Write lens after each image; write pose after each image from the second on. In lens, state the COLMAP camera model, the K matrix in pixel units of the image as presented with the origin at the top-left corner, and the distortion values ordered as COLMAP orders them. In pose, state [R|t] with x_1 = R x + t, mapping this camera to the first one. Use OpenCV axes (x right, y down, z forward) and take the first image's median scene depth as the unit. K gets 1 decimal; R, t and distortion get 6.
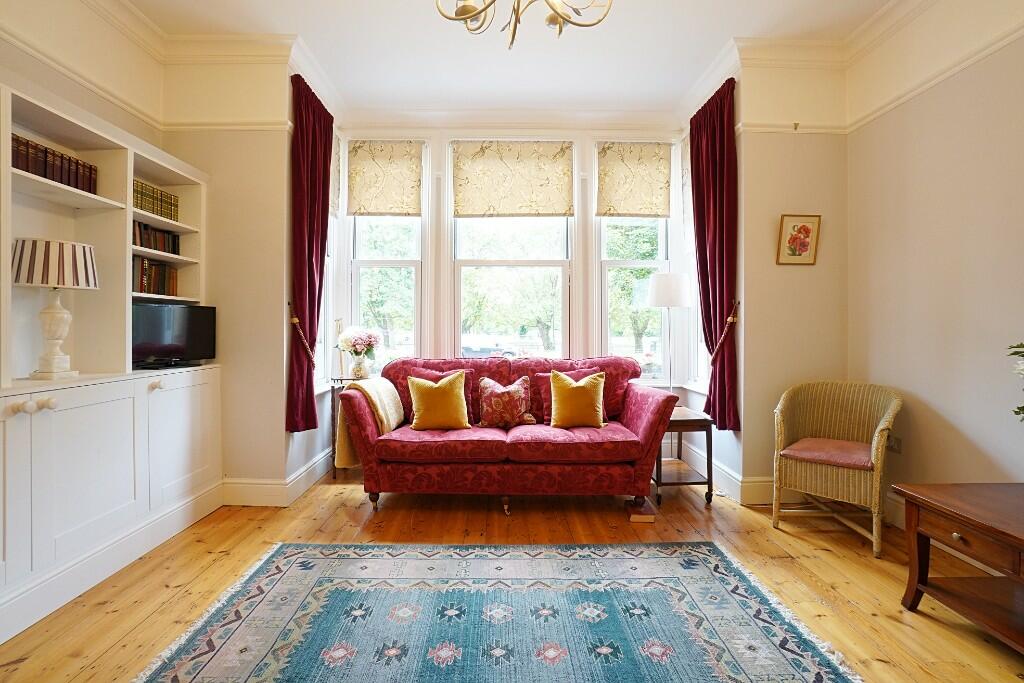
lens RADIAL K [[451.7, 0, 503.8], [0, 451.7, 332.2], [0, 0, 1]] dist [-0.063670, 0.022450]
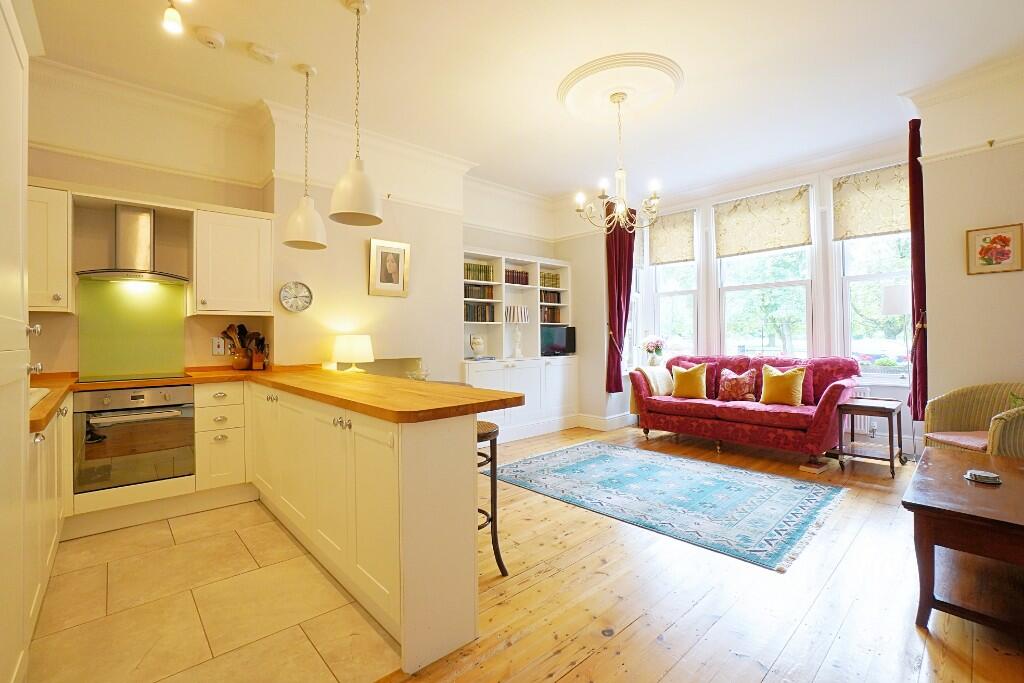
lens RADIAL K [[451.7, 0, 503.8], [0, 451.7, 332.2], [0, 0, 1]] dist [-0.063670, 0.022450]
pose [[0.659190, -0.018399, -0.751751, 0.641486], [0.008380, 0.999818, -0.017123, -0.000790], [0.751930, 0.004988, 0.659225, -0.569438]]
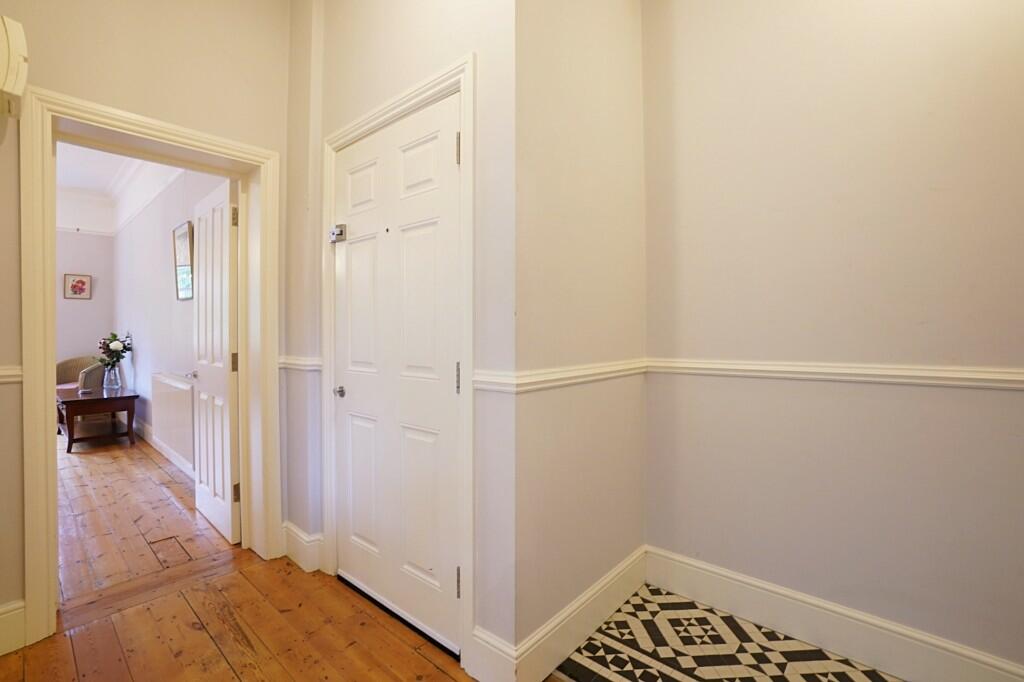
lens RADIAL K [[451.7, 0, 503.8], [0, 451.7, 331.7], [0, 0, 1]] dist [-0.063670, 0.022450]
pose [[0.666168, -0.004509, 0.745788, 0.467142], [0.005874, 0.999982, 0.000799, 0.006908], [-0.745778, 0.003848, 0.666183, -1.716794]]
